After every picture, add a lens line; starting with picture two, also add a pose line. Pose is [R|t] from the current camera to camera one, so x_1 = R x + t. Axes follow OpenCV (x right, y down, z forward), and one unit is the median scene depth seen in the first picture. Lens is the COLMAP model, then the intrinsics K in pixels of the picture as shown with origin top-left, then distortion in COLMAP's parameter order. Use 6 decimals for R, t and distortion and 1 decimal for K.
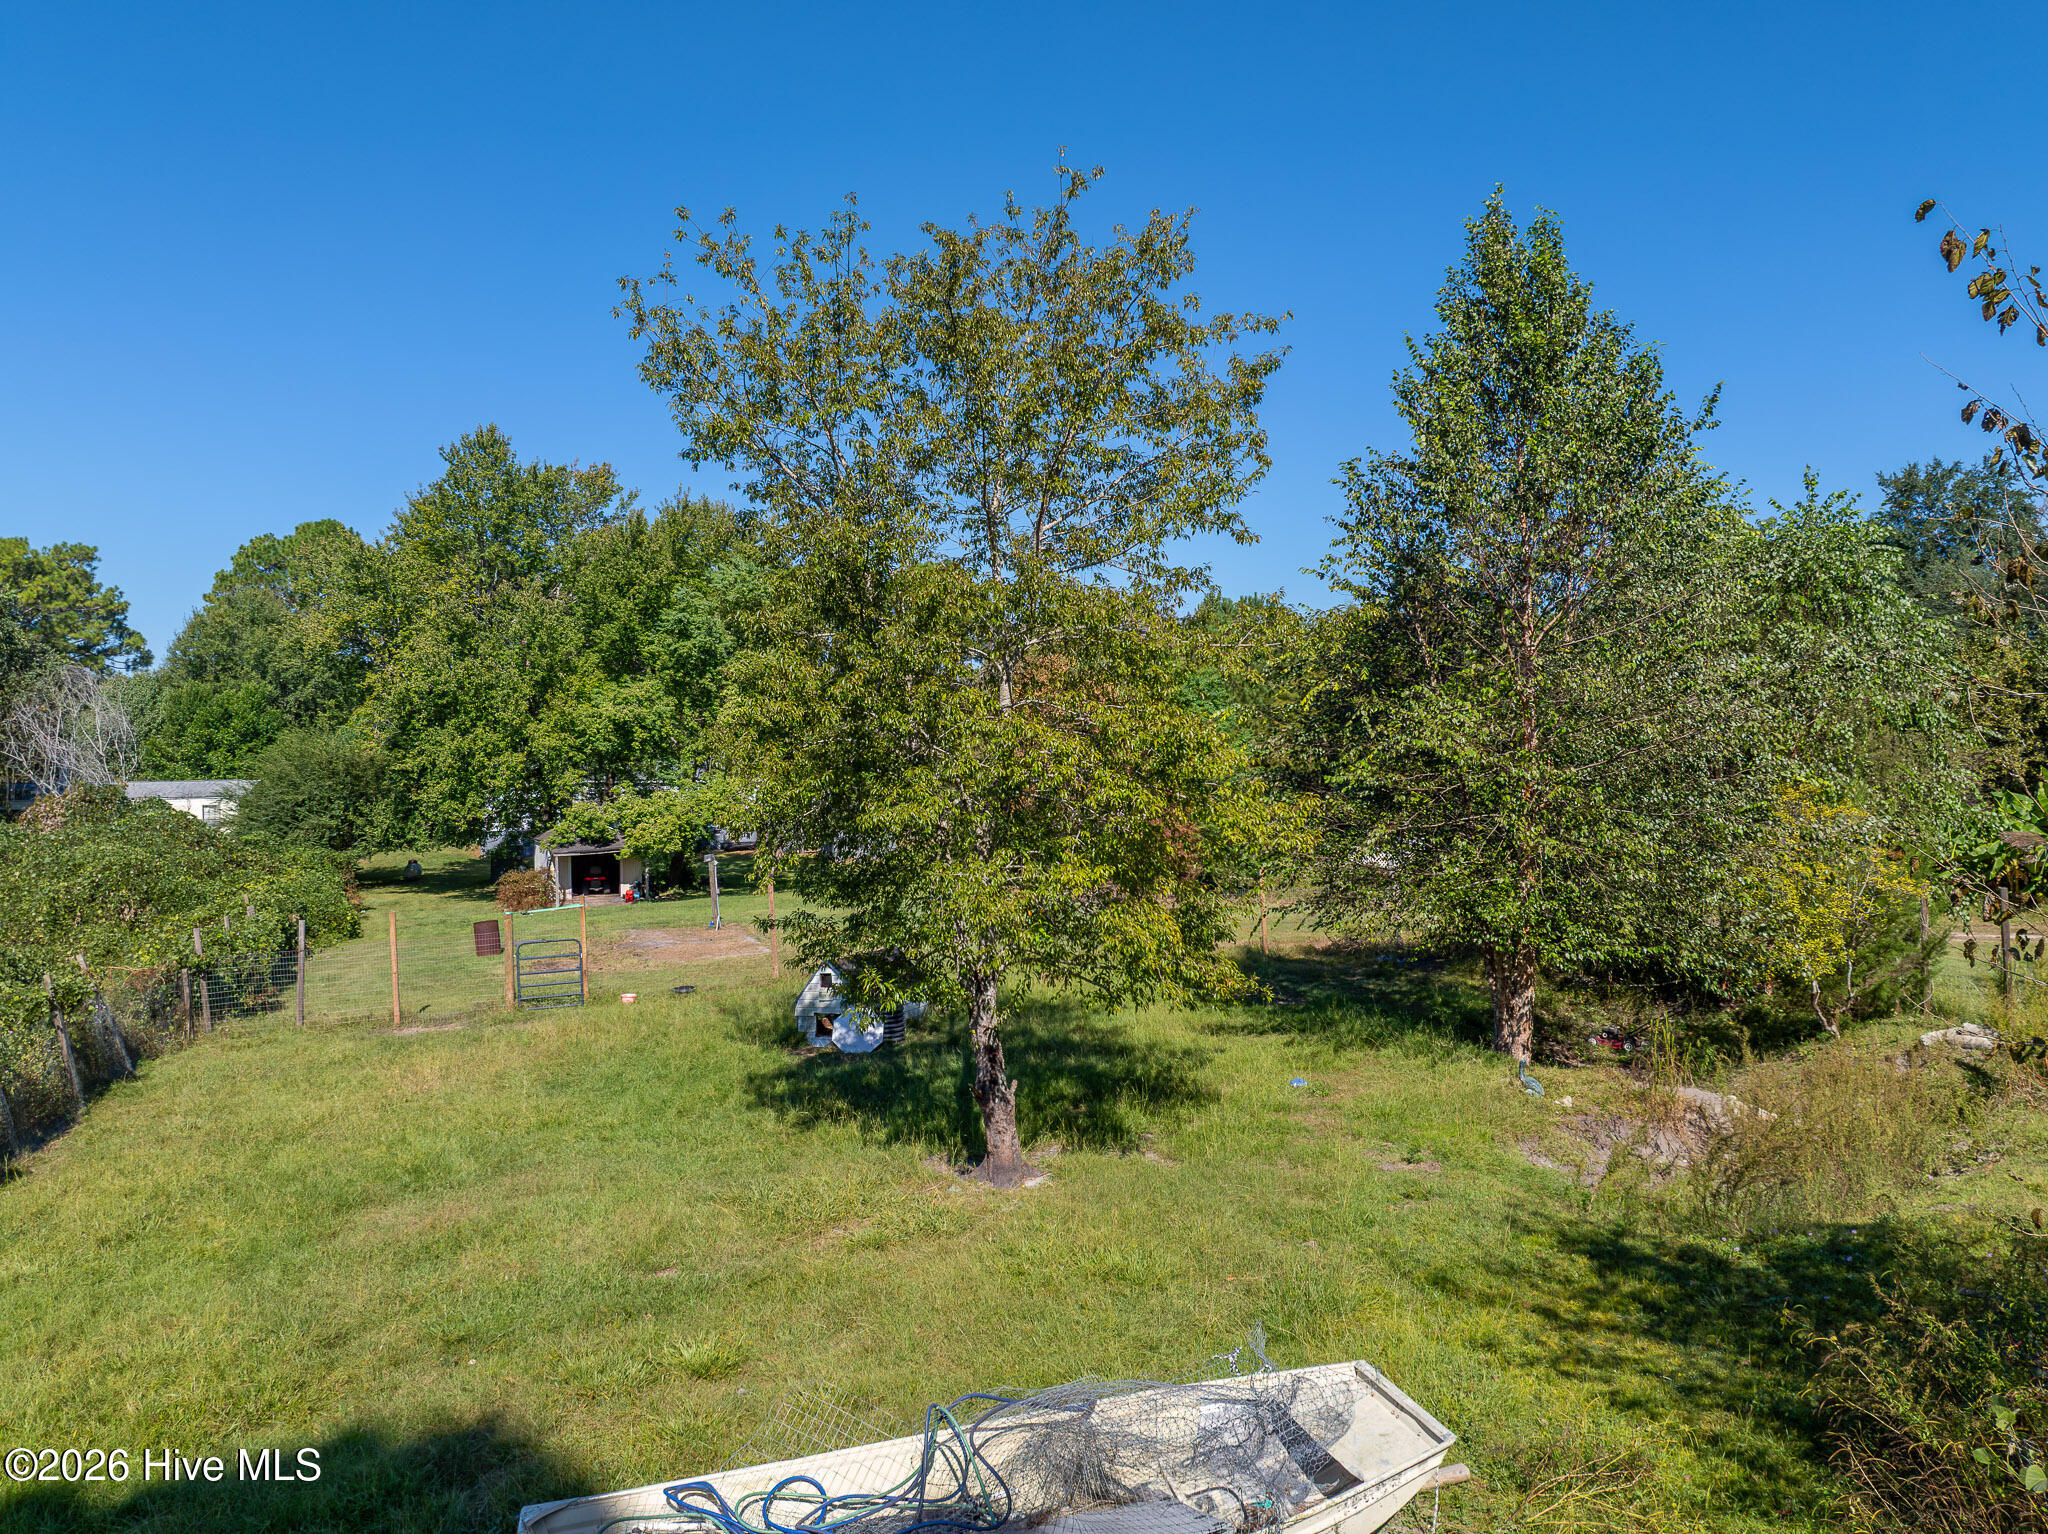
lens RADIAL K [[1448.6, 0, 1035.1], [0, 1448.6, 760.5], [0, 0, 1]] dist [-0.045175, 0.010830]
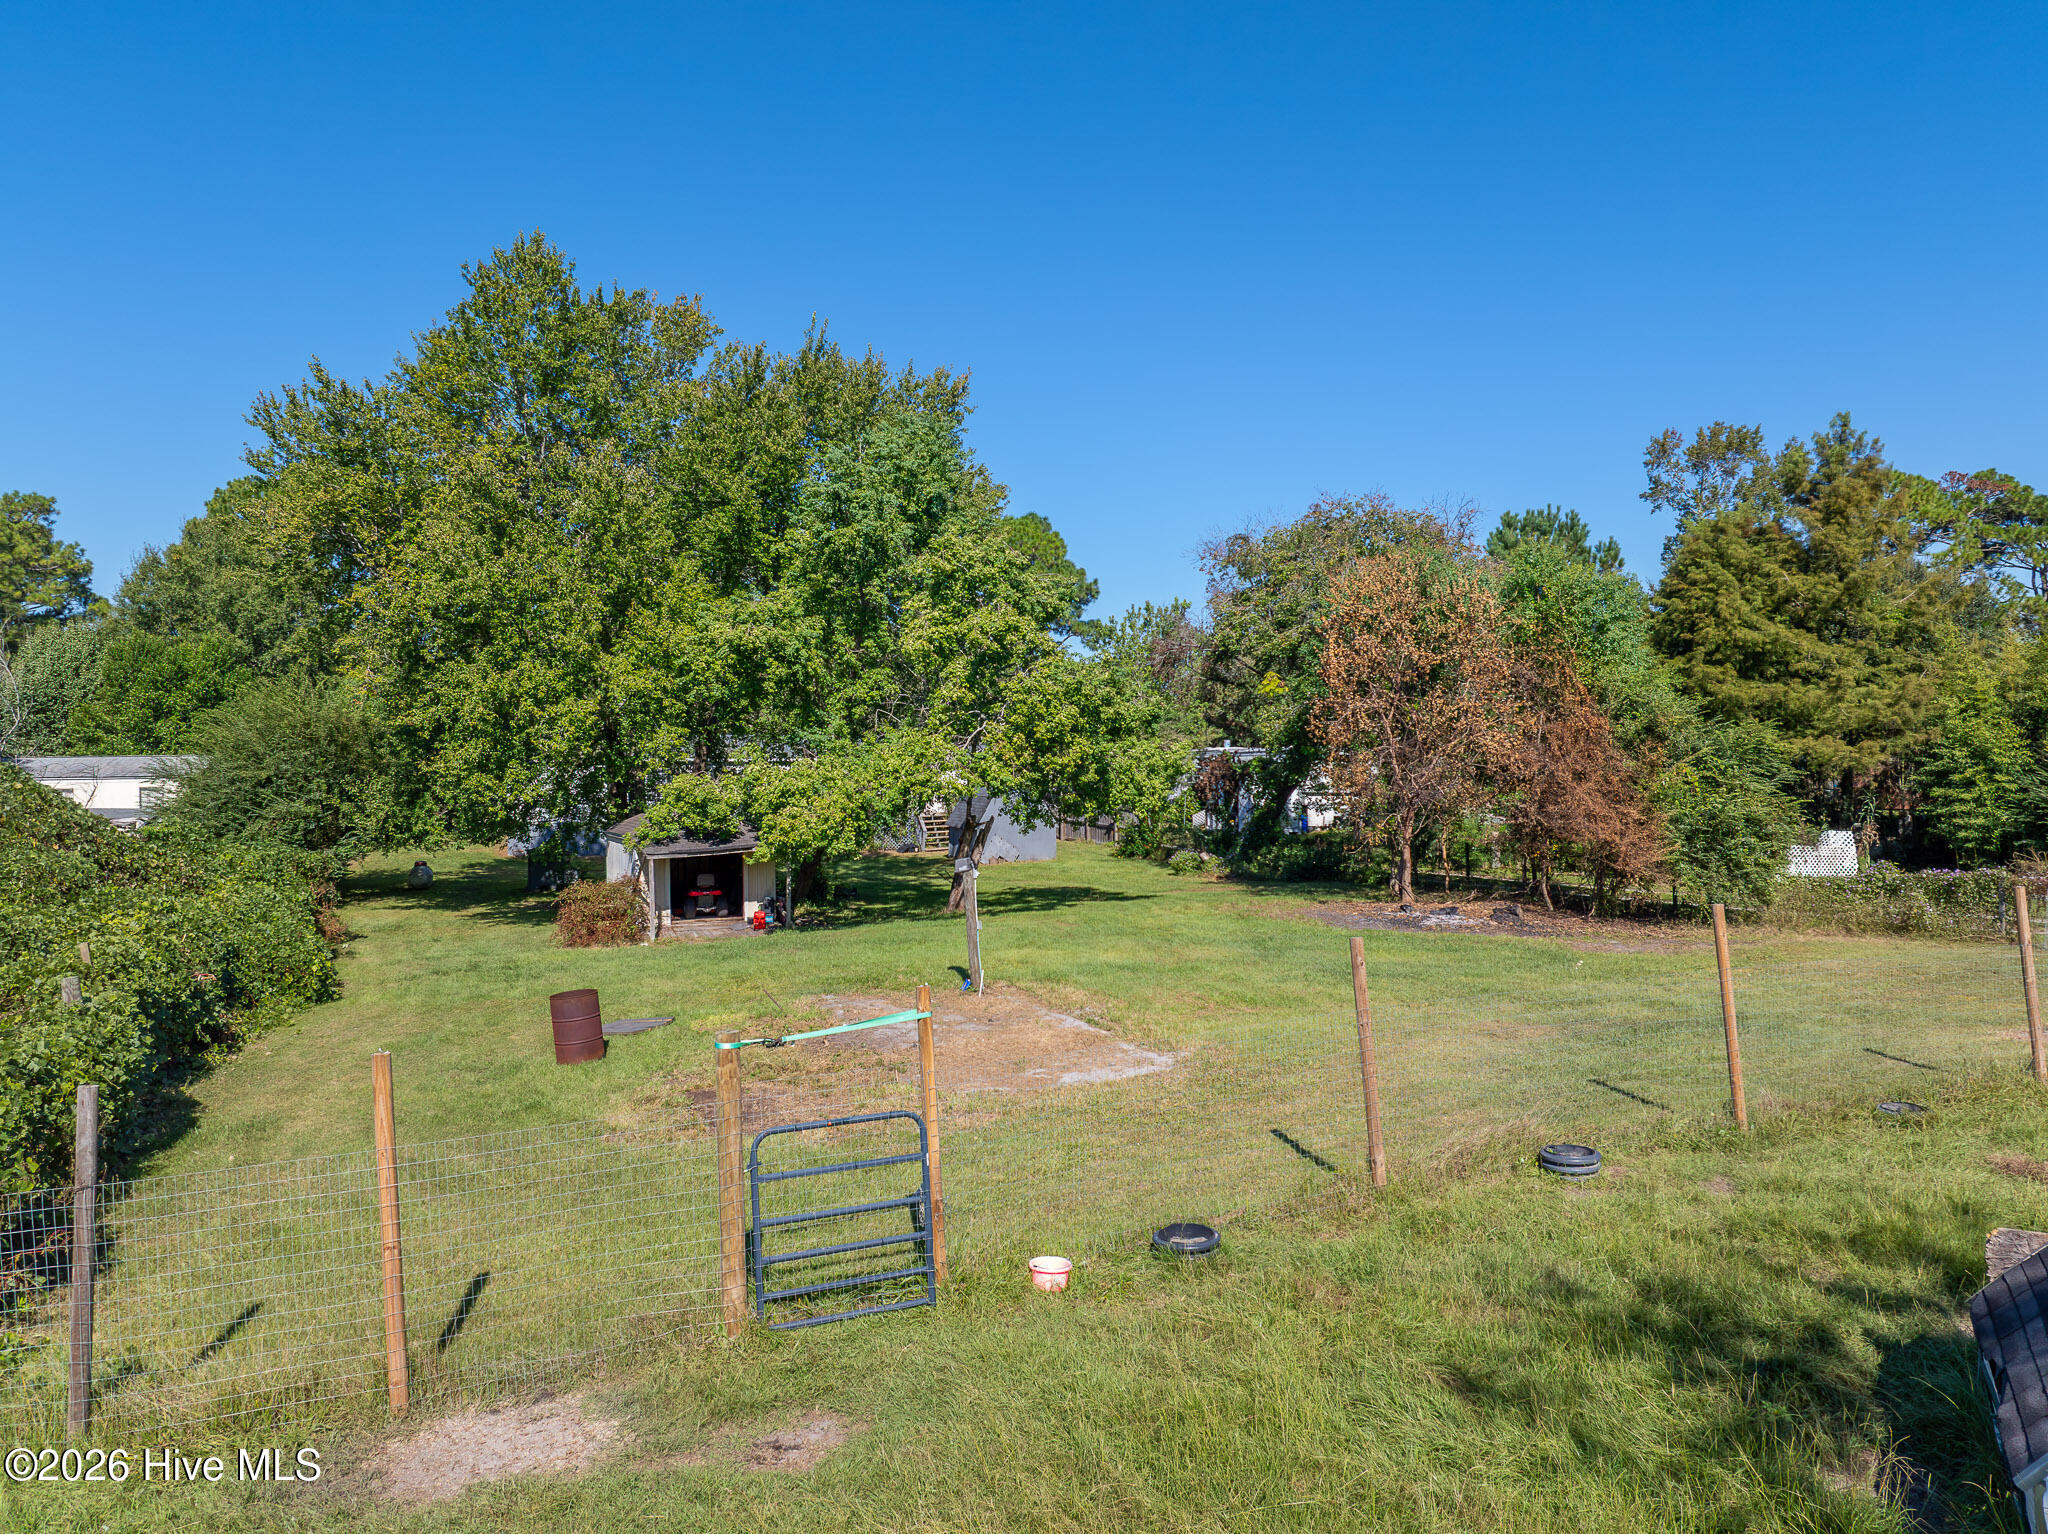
lens RADIAL K [[1448.6, 0, 1029.9], [0, 1448.6, 763.1], [0, 0, 1]] dist [-0.045175, 0.010830]
pose [[0.999988, 0.000773, -0.004782, -0.151903], [-0.000753, 0.999991, 0.004291, 0.020051], [0.004785, -0.004287, 0.999979, 0.342951]]
